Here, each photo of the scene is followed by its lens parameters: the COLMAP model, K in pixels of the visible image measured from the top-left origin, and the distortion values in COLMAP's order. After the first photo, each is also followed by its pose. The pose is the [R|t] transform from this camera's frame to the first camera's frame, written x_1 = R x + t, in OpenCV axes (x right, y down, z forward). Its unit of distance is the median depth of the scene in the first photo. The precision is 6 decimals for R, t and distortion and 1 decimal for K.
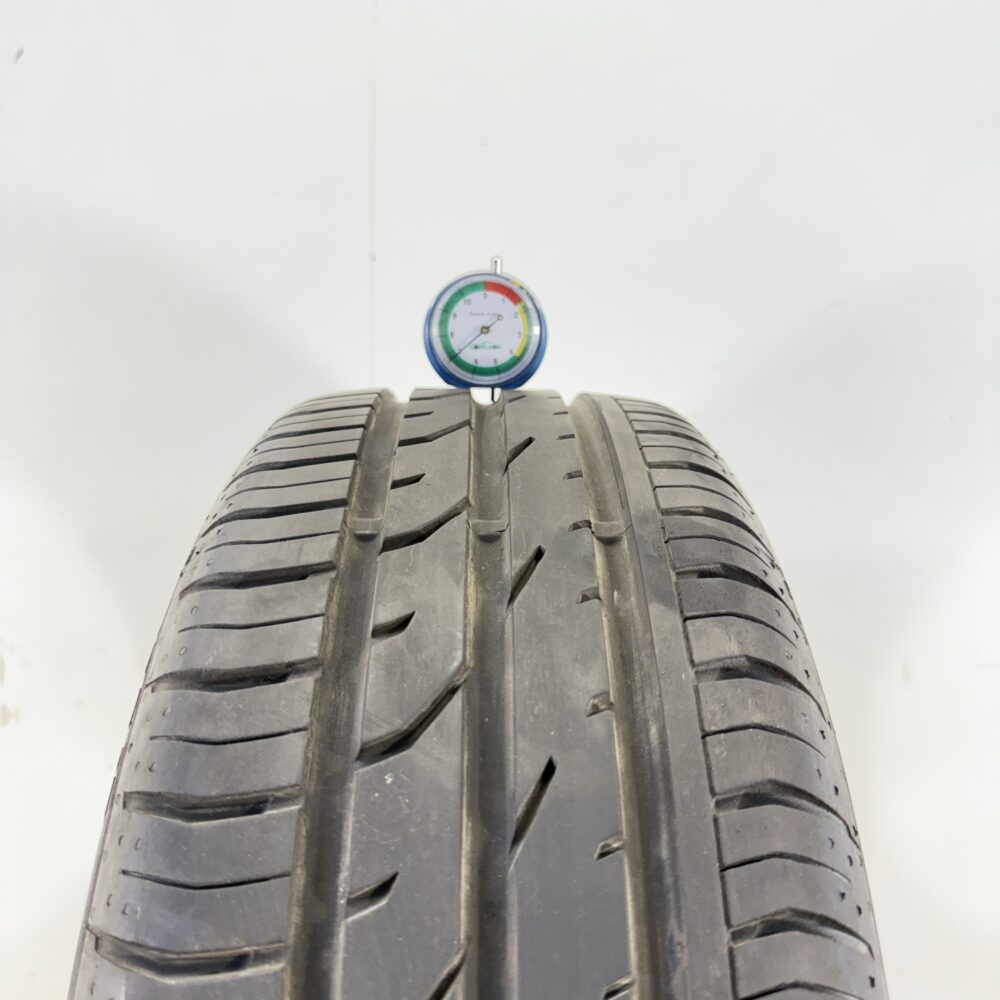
lens RADIAL K [[928.6, 0, 500.0], [0, 928.6, 500.0], [0, 0, 1]] dist [0.123654, -0.287173]
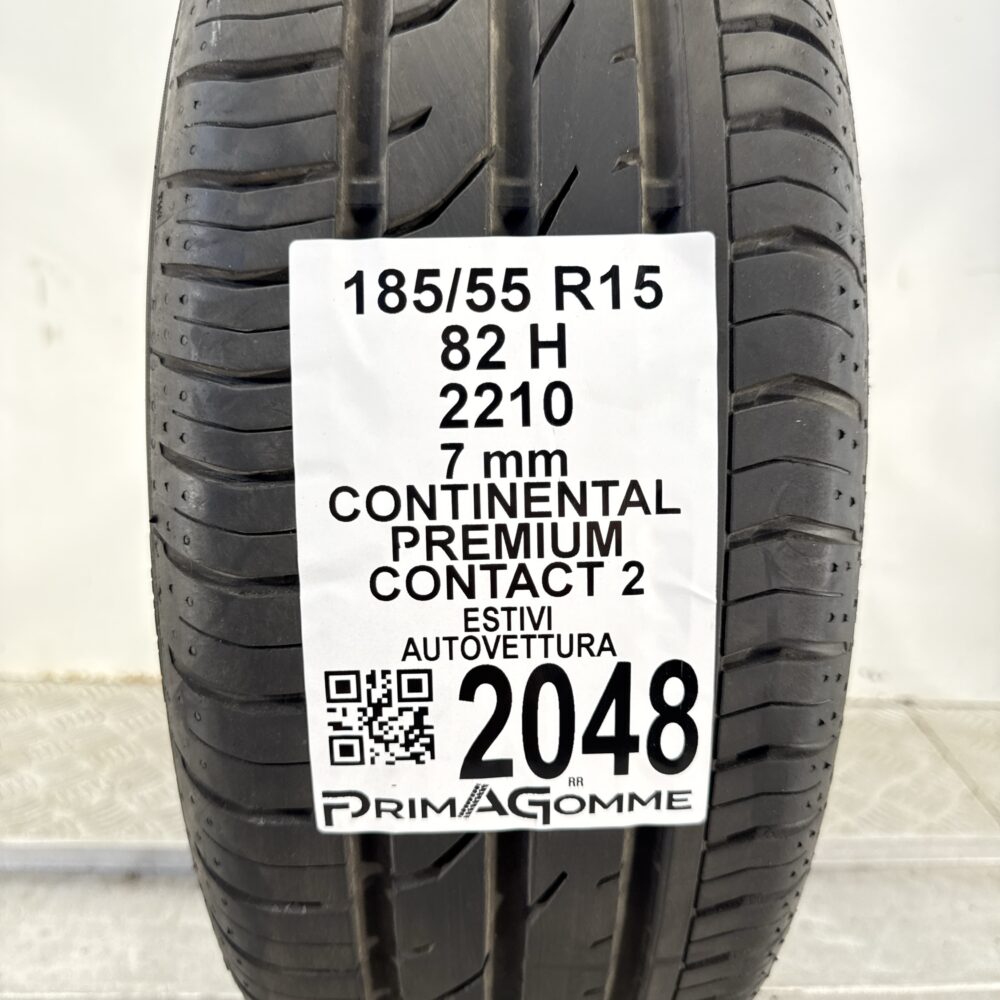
lens RADIAL K [[1005.6, 0, 497.6], [0, 1005.6, 476.8], [0, 0, 1]] dist [0.077331, -0.242881]
pose [[0.999811, -0.005130, -0.018758, -0.014729], [0.007968, 0.987956, 0.154531, 0.819490], [0.017740, -0.154652, 0.987810, -0.279184]]
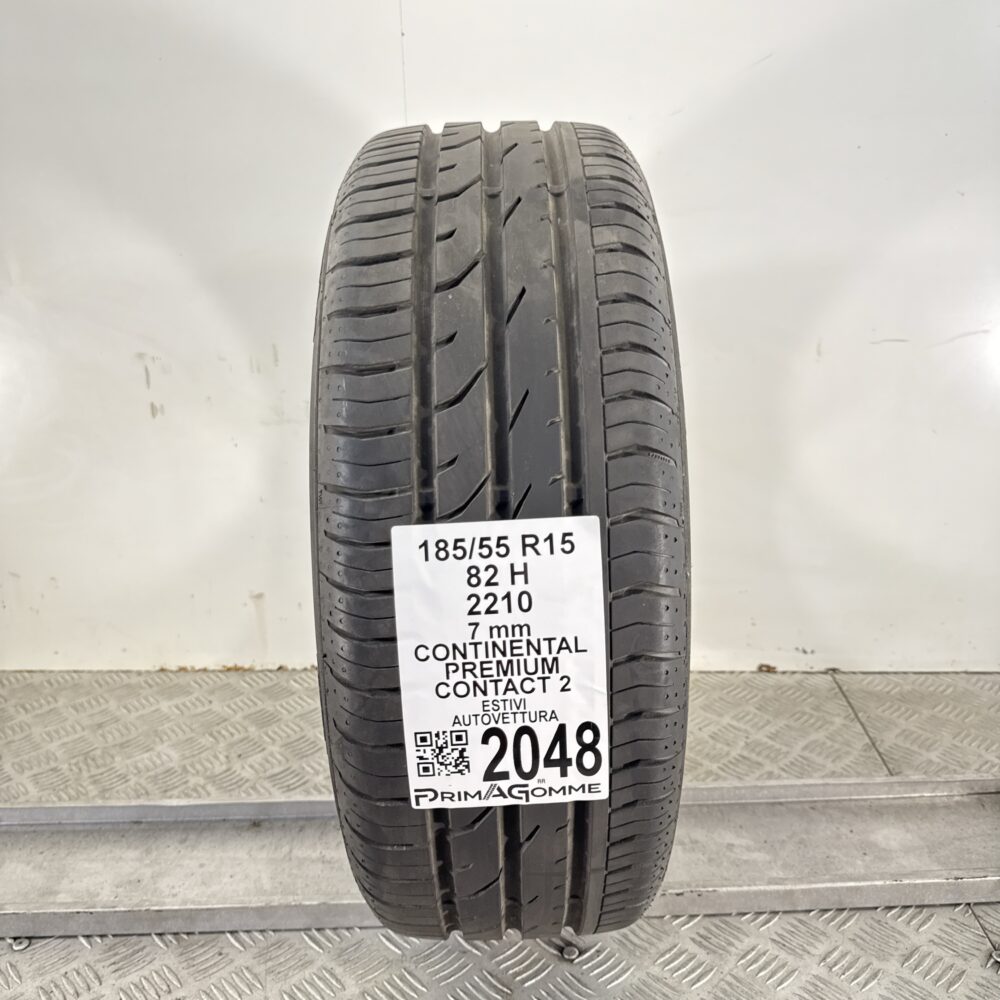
lens RADIAL K [[928.6, 0, 500.0], [0, 928.6, 500.0], [0, 0, 1]] dist [0.123654, -0.287173]
pose [[0.998845, -0.034777, -0.033150, 0.049469], [0.041178, 0.975145, 0.217708, 0.259981], [0.024755, -0.218822, 0.975451, -1.118731]]
